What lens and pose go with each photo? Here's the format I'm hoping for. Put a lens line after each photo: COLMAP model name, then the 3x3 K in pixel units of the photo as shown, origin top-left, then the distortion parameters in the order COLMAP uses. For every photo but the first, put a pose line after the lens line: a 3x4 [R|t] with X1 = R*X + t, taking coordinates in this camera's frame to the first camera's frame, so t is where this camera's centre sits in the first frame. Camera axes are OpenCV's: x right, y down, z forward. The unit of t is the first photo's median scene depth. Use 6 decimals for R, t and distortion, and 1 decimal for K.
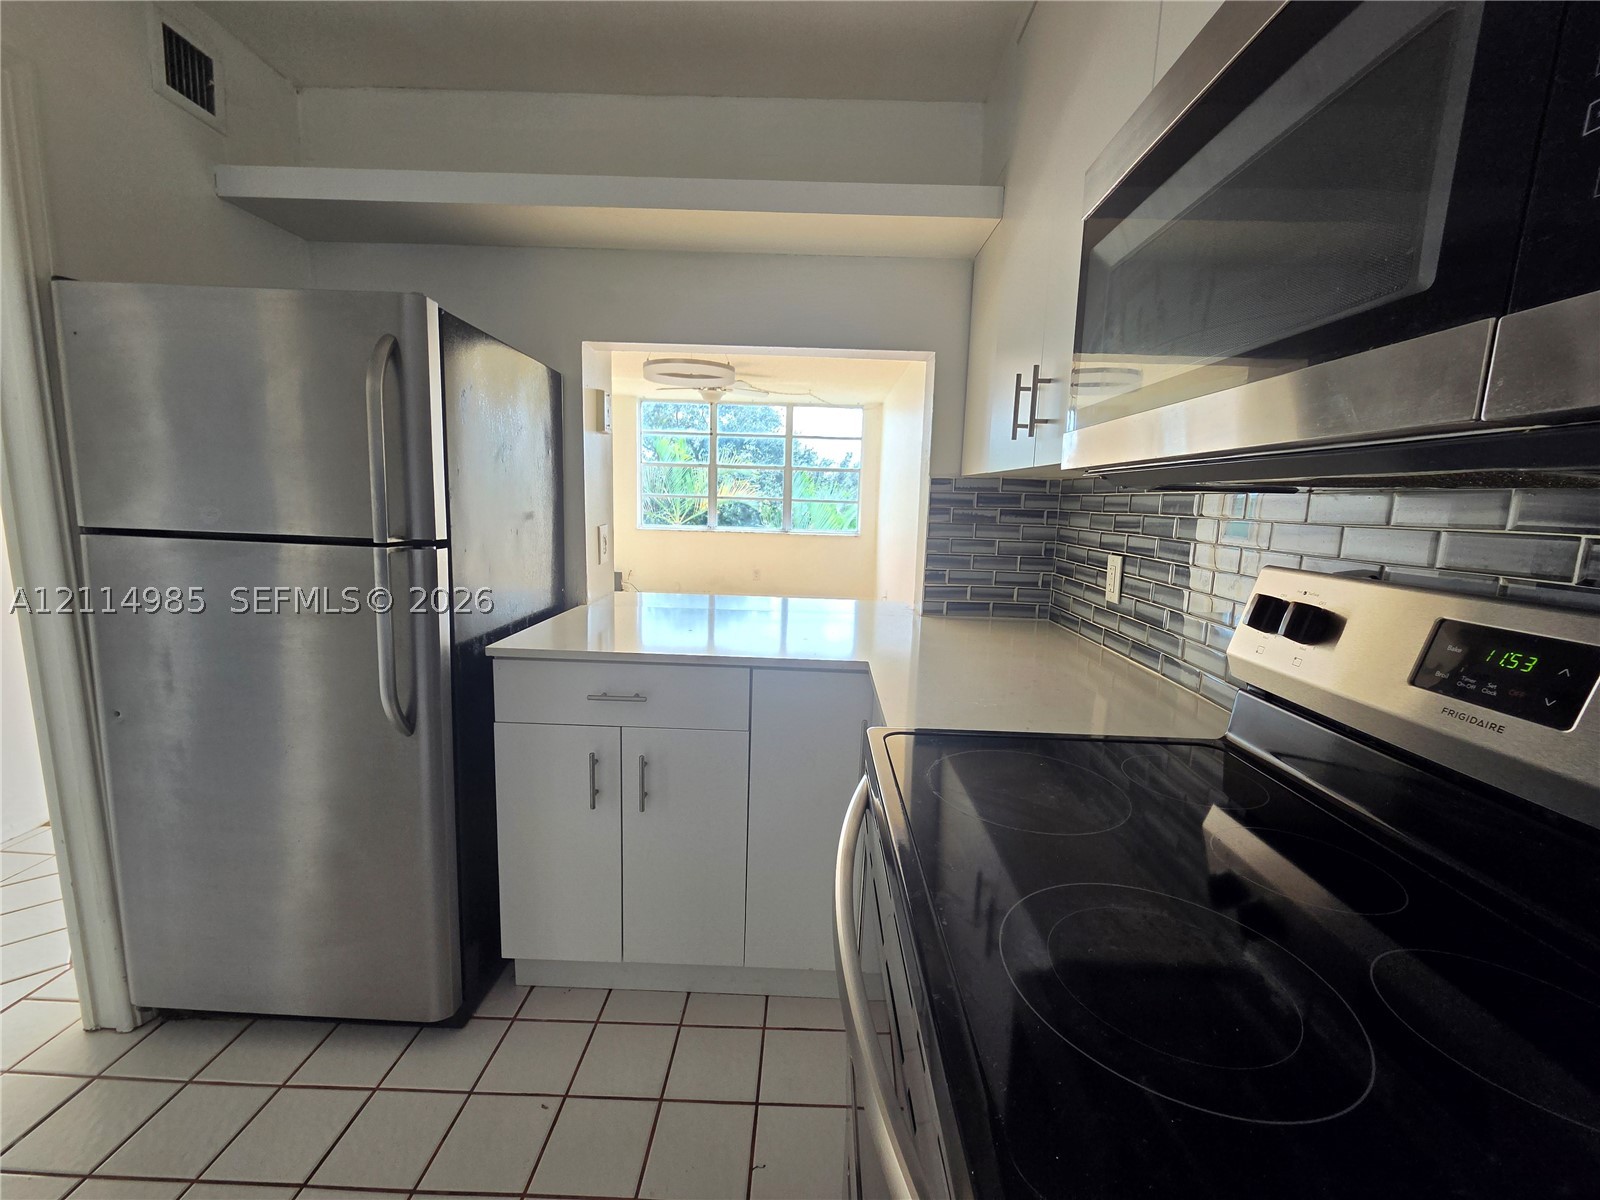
lens RADIAL K [[663.3, 0, 807.5], [0, 663.3, 602.6], [0, 0, 1]] dist [-0.001408, -0.000070]
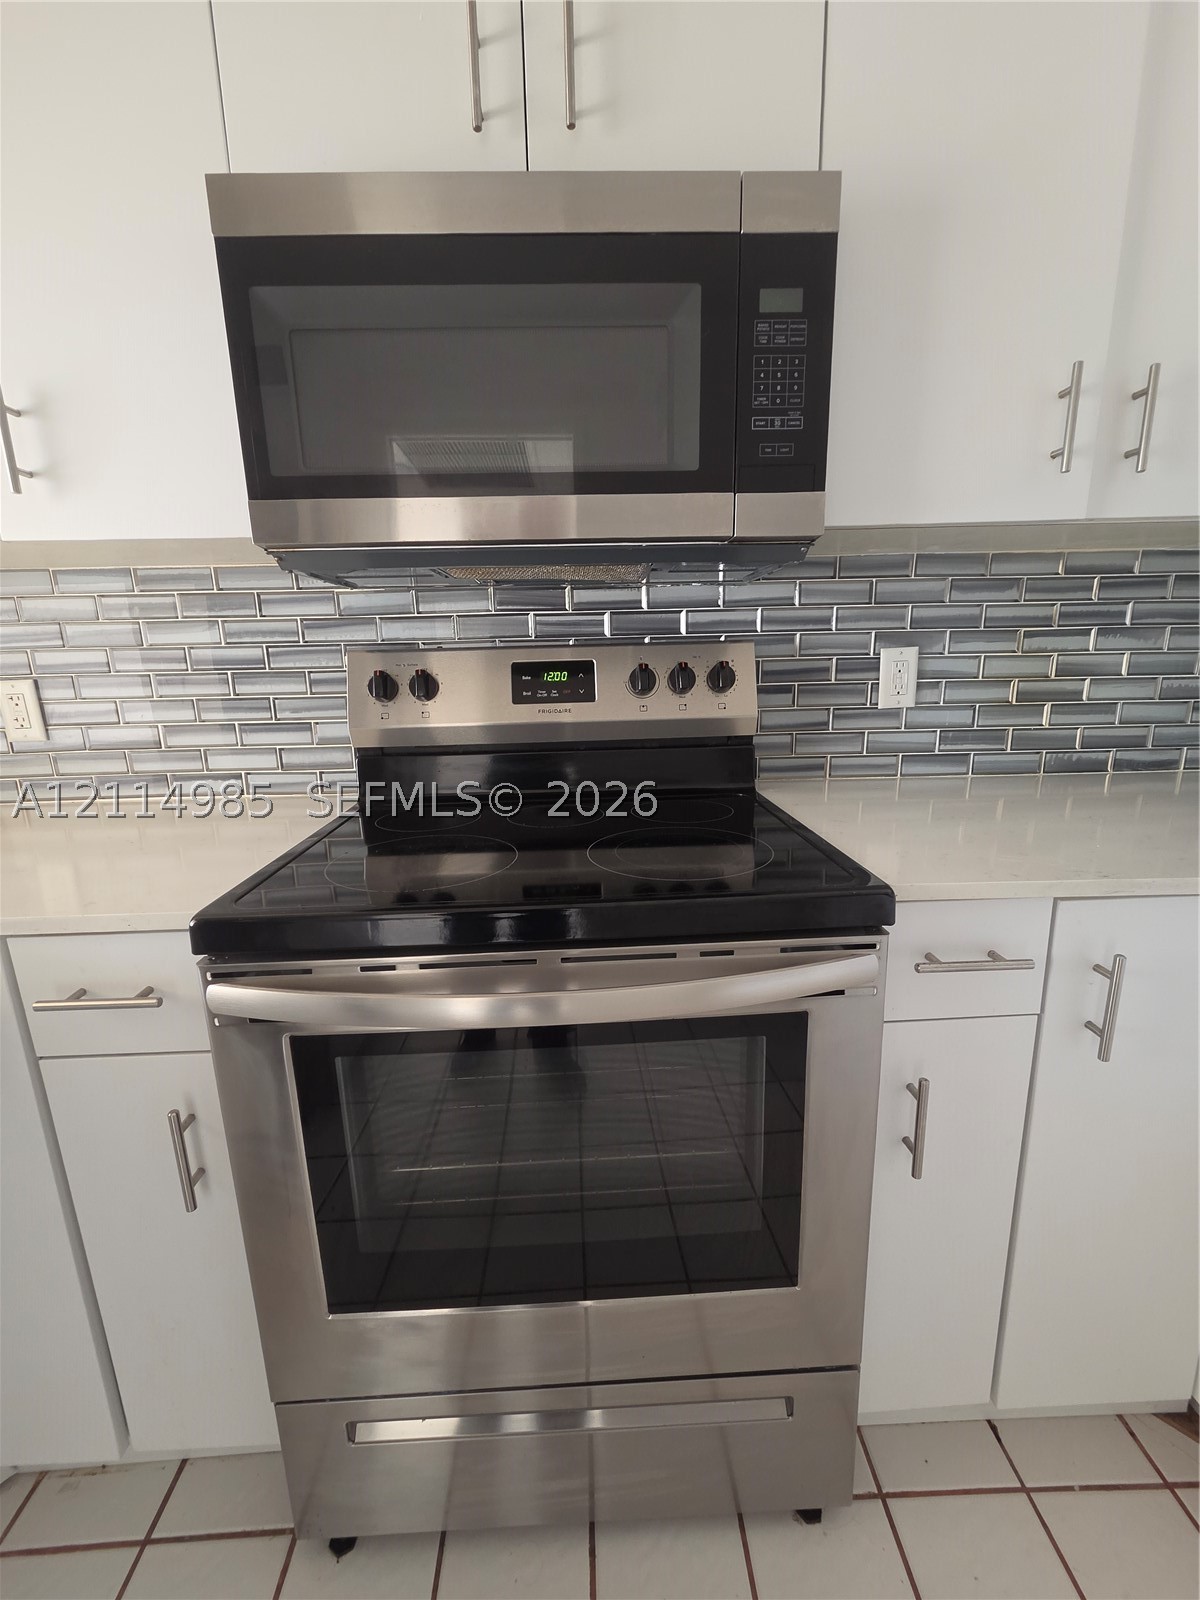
lens RADIAL K [[663.3, 0, 600.0], [0, 663.3, 800.0], [0, 0, 1]] dist [-0.001408, -0.000070]
pose [[-0.043136, -0.236497, 0.970674, -0.665178], [0.173590, 0.955026, 0.240399, -0.008899], [-0.983873, 0.178869, -0.000143, 0.684083]]
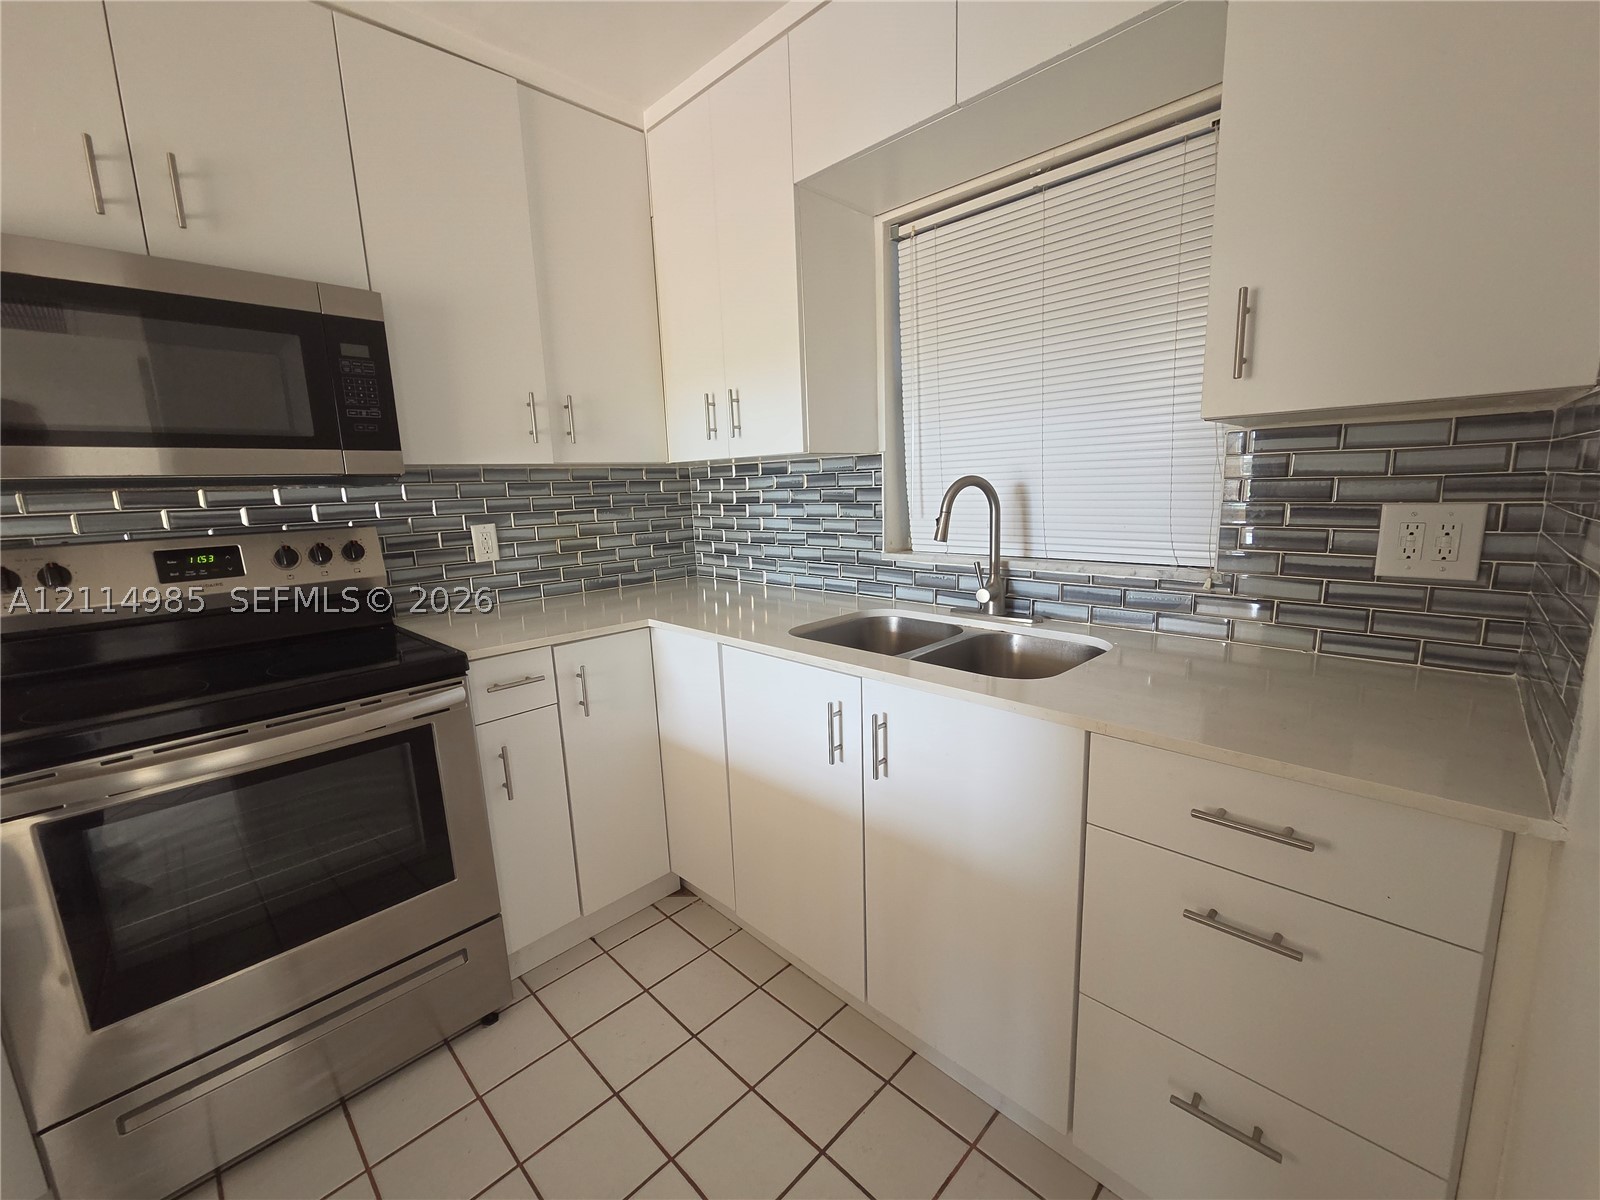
lens RADIAL K [[654.6, 0, 801.2], [0, 654.6, 600.8], [0, 0, 1]] dist [0.000221, 0.000097]
pose [[-0.720717, -0.118467, 0.683032, -1.683781], [0.122480, 0.948029, 0.293666, -0.158381], [-0.682324, 0.295308, -0.668750, 0.844628]]
